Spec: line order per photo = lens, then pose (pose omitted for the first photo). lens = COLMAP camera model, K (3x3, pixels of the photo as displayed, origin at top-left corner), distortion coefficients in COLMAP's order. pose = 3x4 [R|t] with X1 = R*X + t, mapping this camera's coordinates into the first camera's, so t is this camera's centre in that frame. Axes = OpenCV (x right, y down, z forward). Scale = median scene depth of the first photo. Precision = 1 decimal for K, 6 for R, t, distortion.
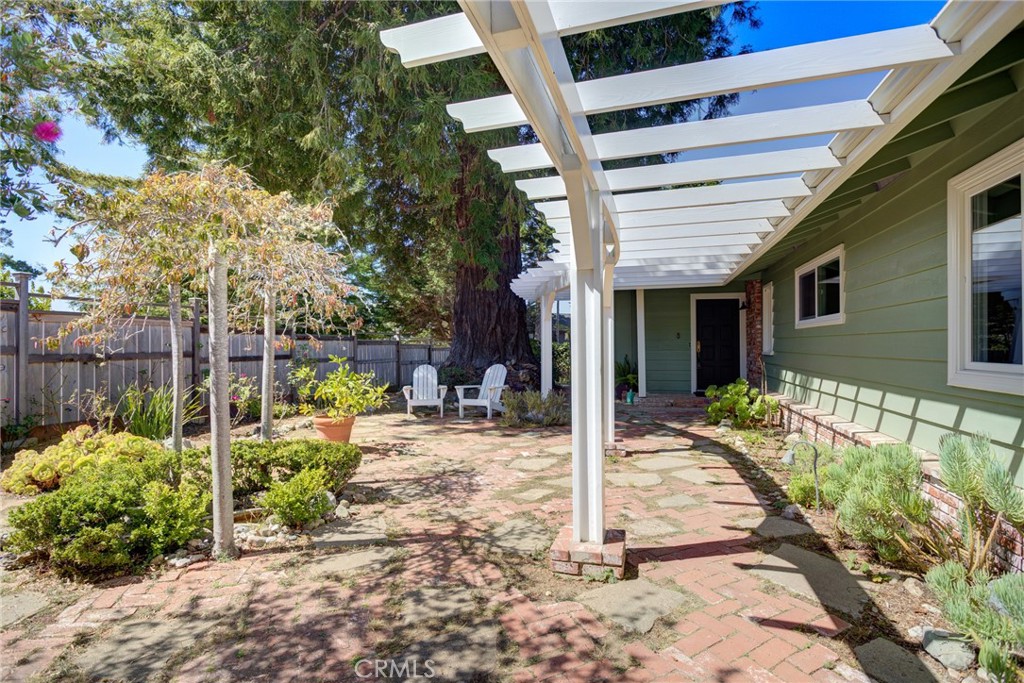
lens RADIAL K [[496.6, 0, 512.8], [0, 496.6, 344.5], [0, 0, 1]] dist [-0.015688, 0.006794]
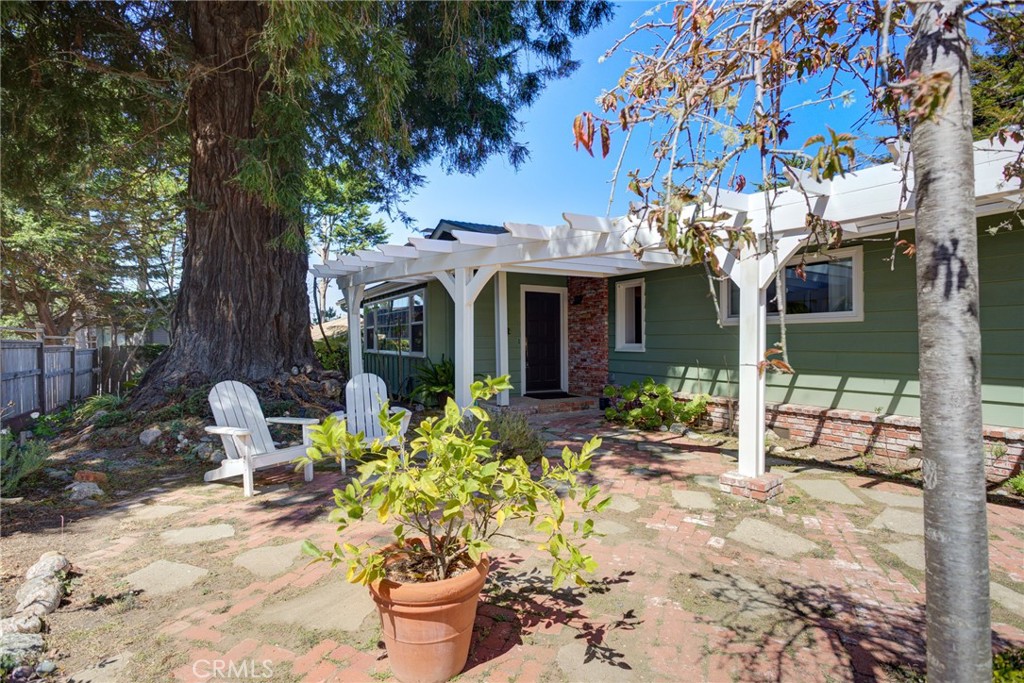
lens RADIAL K [[496.6, 0, 511.0], [0, 496.6, 339.2], [0, 0, 1]] dist [-0.015688, 0.006794]
pose [[0.698594, 0.003410, 0.715510, -0.647877], [-0.000132, 0.999989, -0.004636, 0.001109], [-0.715518, 0.003144, 0.698587, 0.847030]]
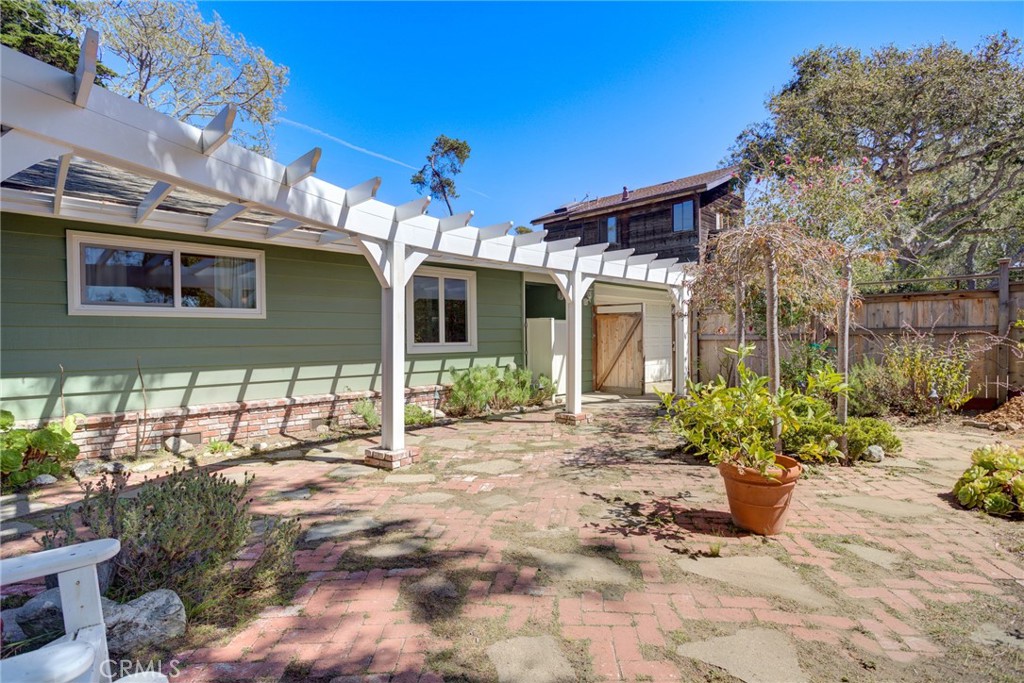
lens RADIAL K [[496.6, 0, 515.7], [0, 496.6, 343.0], [0, 0, 1]] dist [-0.015688, 0.006794]
pose [[-0.866047, 0.006061, 0.499925, -0.465314], [0.009316, 0.999949, 0.004016, 0.018115], [-0.499875, 0.008136, -0.866059, 1.839683]]
